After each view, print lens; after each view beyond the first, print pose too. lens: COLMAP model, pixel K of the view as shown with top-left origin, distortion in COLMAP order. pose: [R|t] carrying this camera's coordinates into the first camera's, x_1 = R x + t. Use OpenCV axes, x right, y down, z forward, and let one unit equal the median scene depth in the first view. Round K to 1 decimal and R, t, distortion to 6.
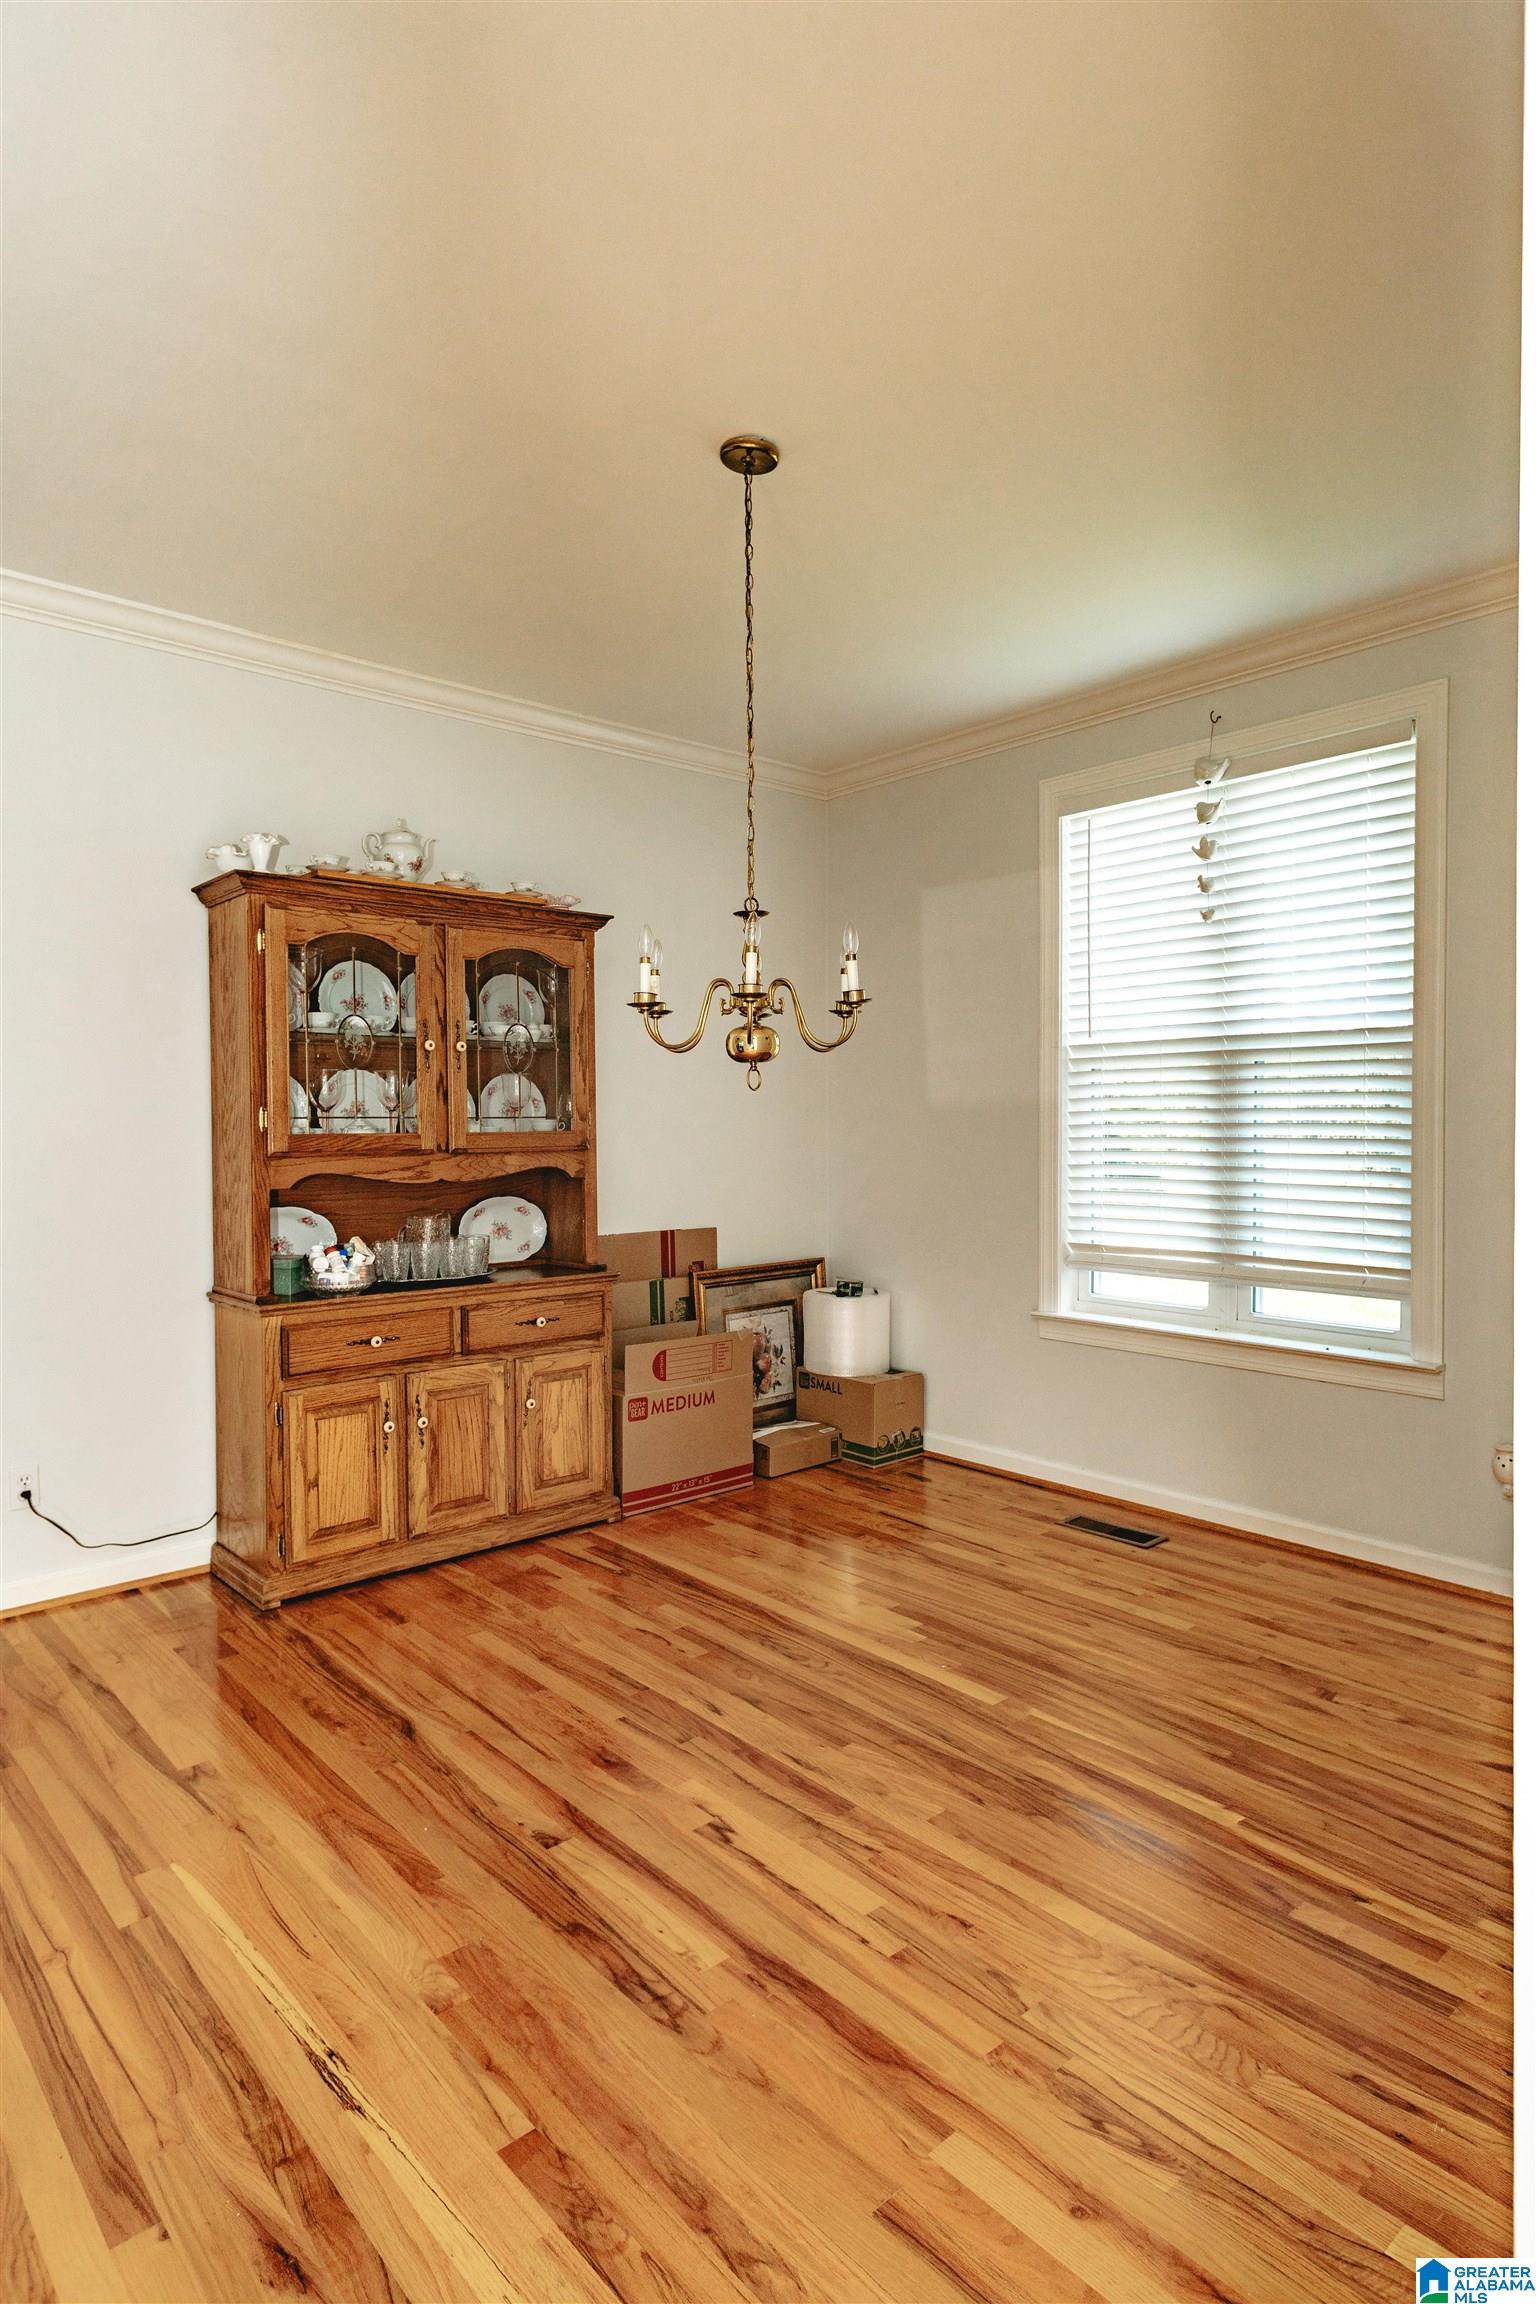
lens RADIAL K [[1281.1, 0, 768.0], [0, 1281.1, 1146.4], [0, 0, 1]] dist [0.018991, -0.006390]
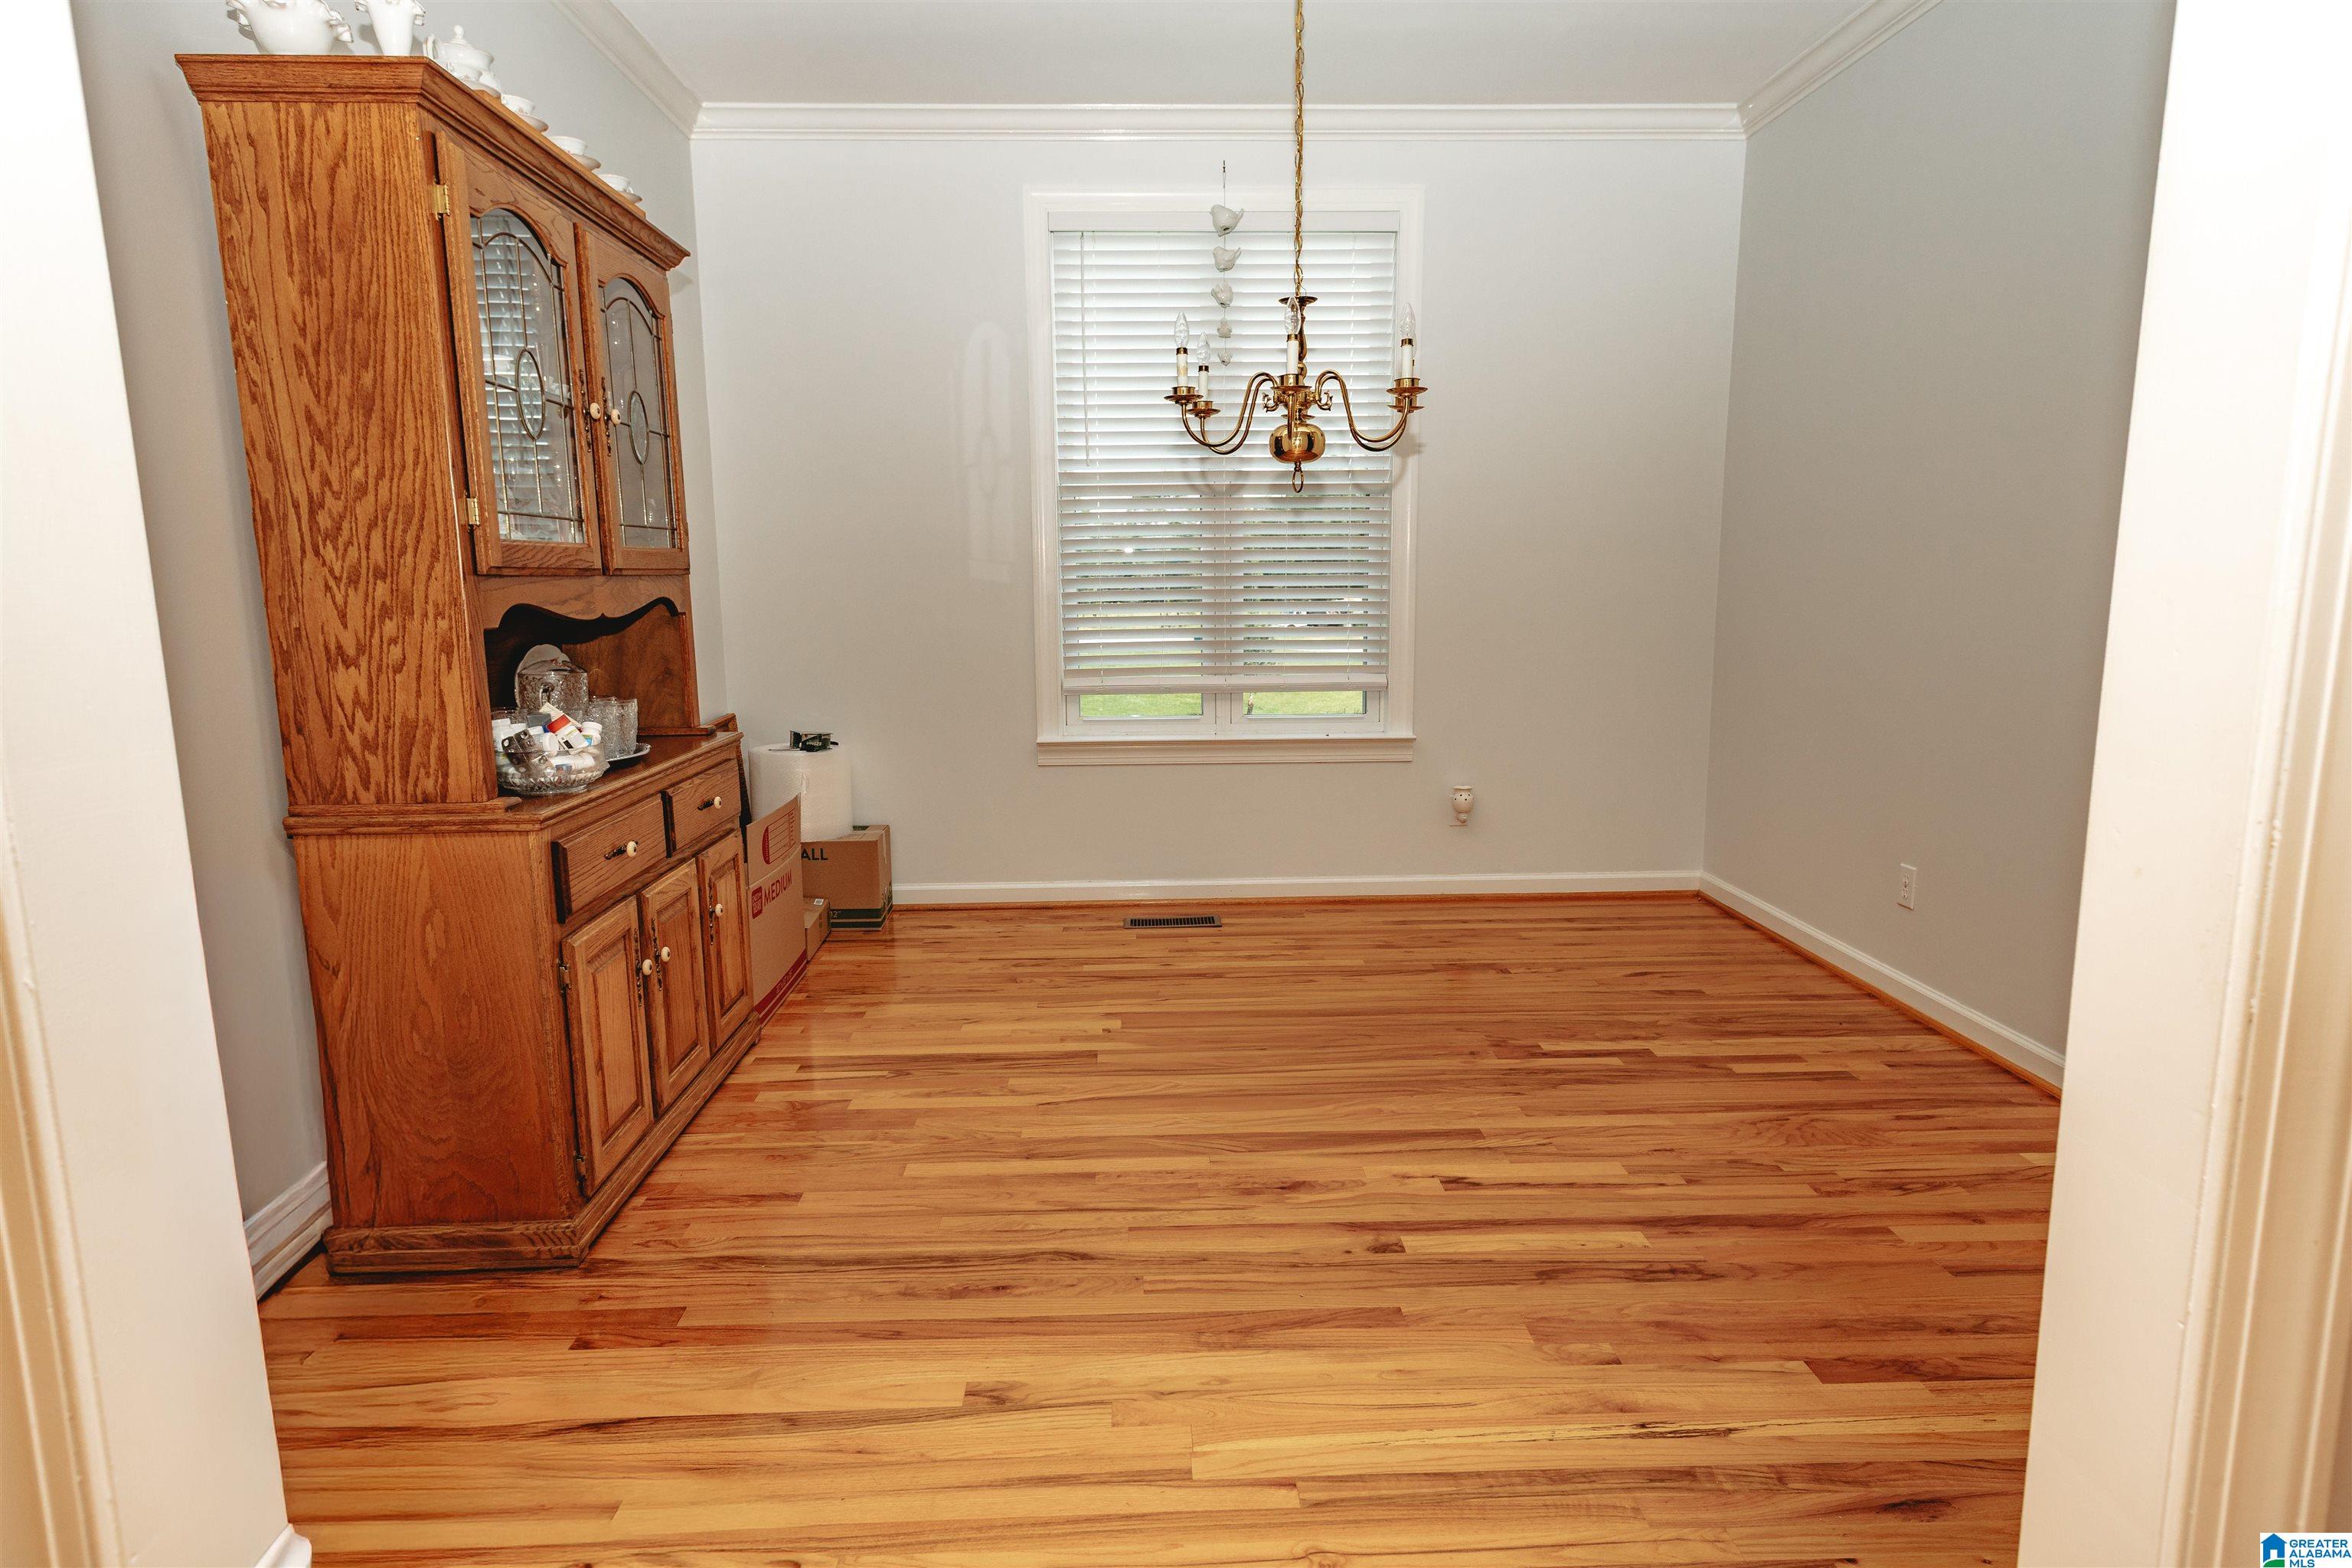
lens RADIAL K [[1307.8, 0, 1173.4], [0, 1307.8, 787.1], [0, 0, 1]] dist [0.018991, -0.006390]
pose [[0.635498, -0.124978, 0.761920, -0.835903], [0.021690, 0.989313, 0.144187, 0.031290], [-0.771798, -0.075105, 0.631417, 0.431738]]
